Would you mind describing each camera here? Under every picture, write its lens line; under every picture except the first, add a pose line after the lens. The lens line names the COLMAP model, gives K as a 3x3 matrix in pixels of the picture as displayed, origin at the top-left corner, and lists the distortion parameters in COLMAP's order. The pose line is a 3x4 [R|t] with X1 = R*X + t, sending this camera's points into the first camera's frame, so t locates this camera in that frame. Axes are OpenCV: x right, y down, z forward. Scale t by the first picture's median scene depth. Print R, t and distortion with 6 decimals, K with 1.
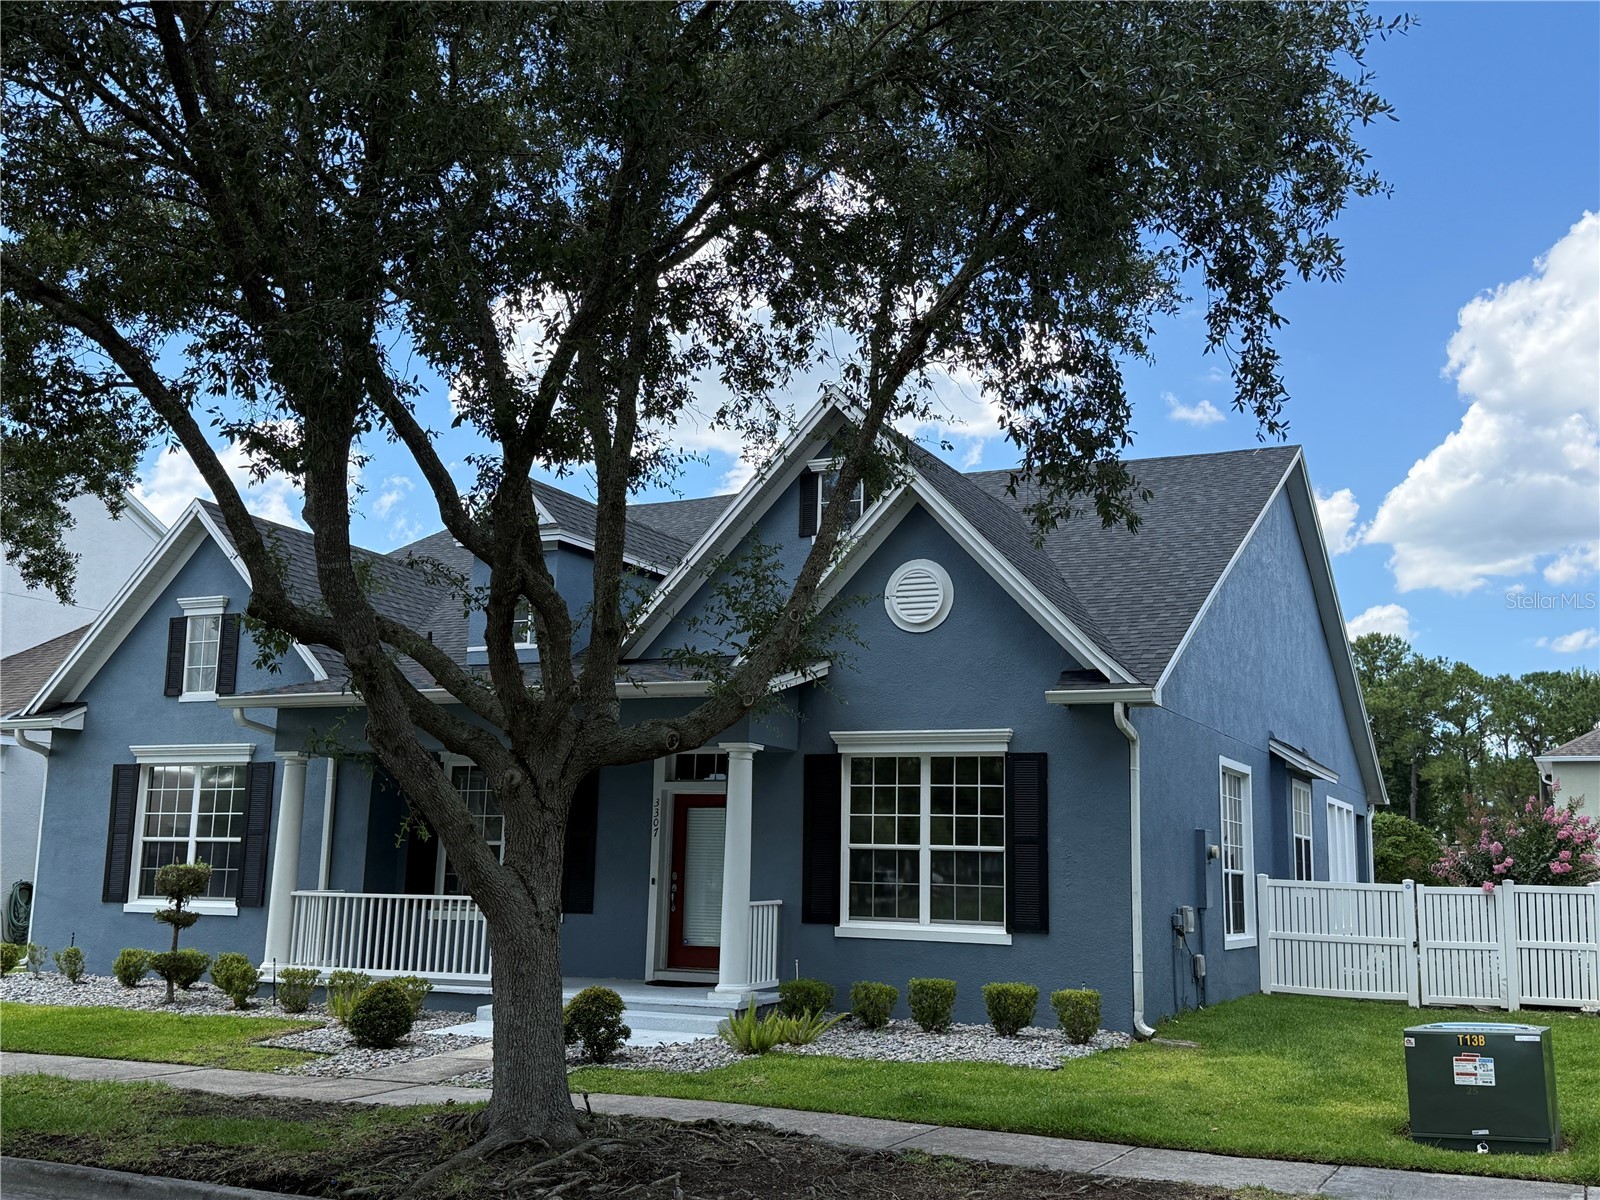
lens RADIAL K [[1629.6, 0, 869.1], [0, 1629.6, 599.5], [0, 0, 1]] dist [0.178230, -0.415432]
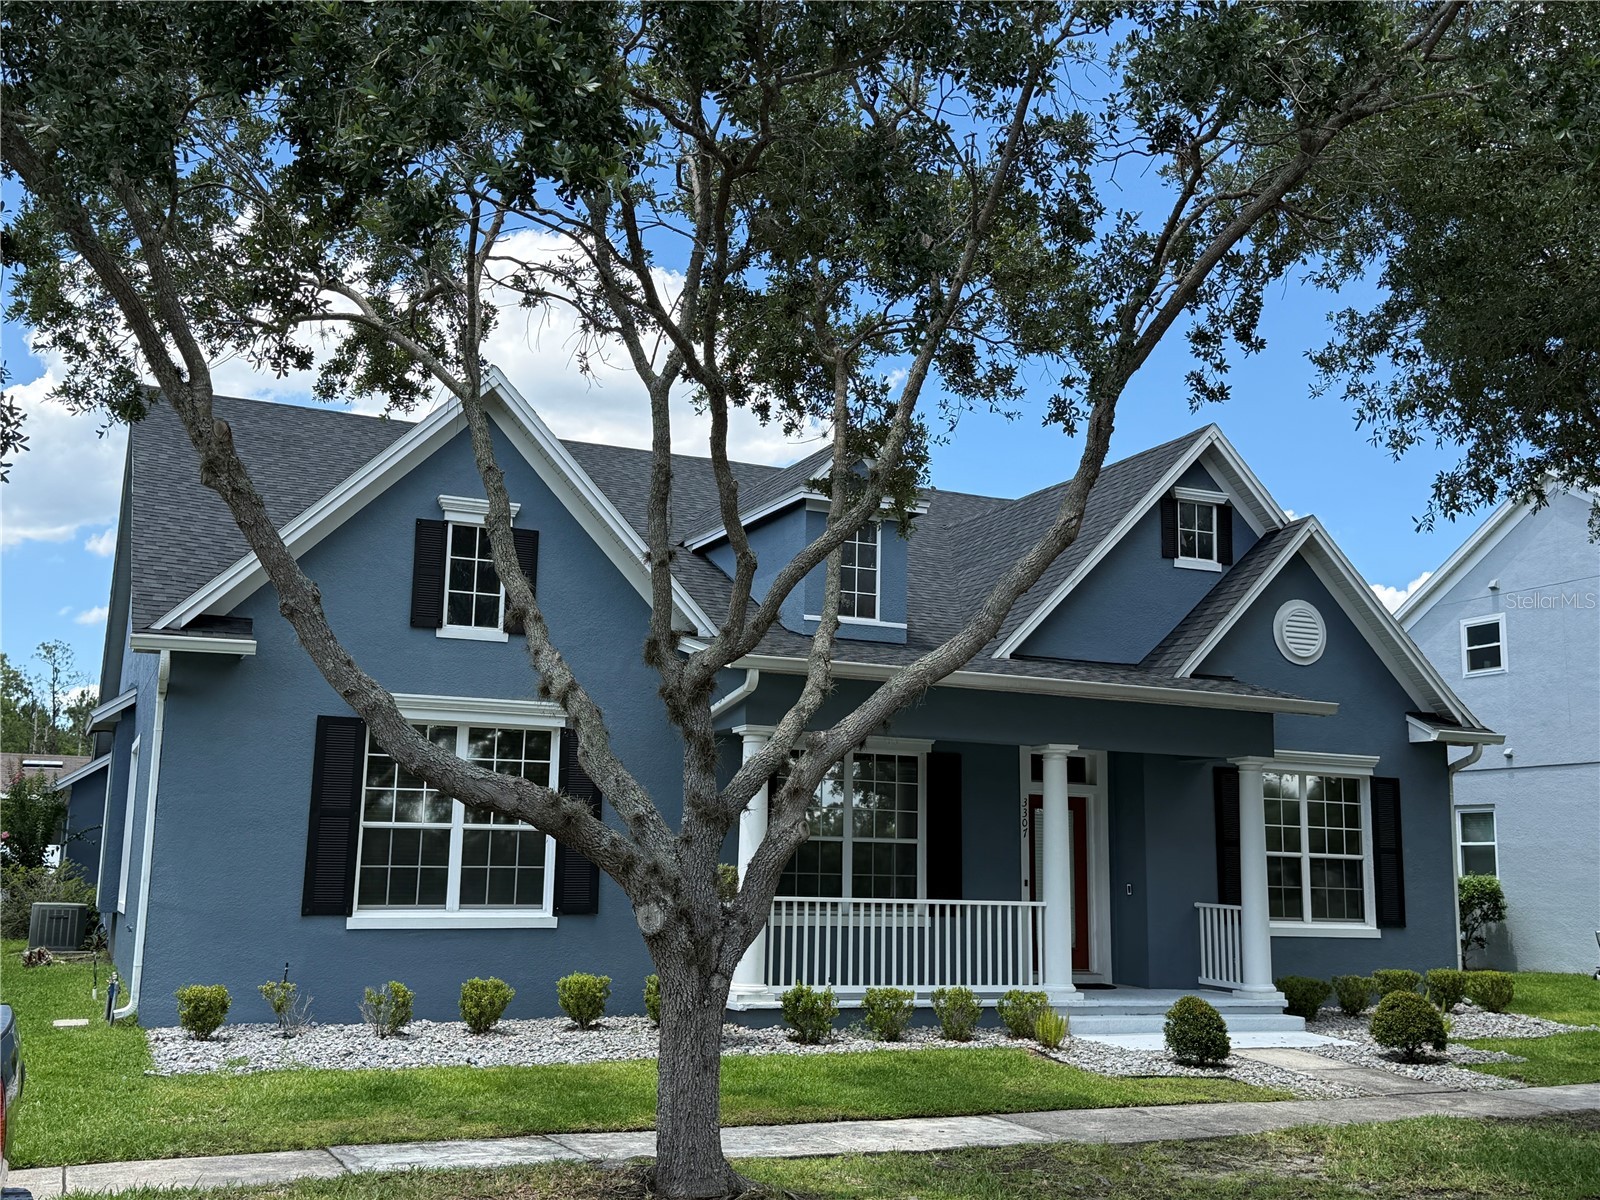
lens RADIAL K [[1629.6, 0, 869.1], [0, 1629.6, 599.5], [0, 0, 1]] dist [0.178230, -0.415432]
pose [[0.660137, 0.114398, 0.742383, -0.877571], [-0.134233, 0.990392, -0.033253, 0.046327], [-0.739054, -0.077701, 0.669150, 0.399218]]
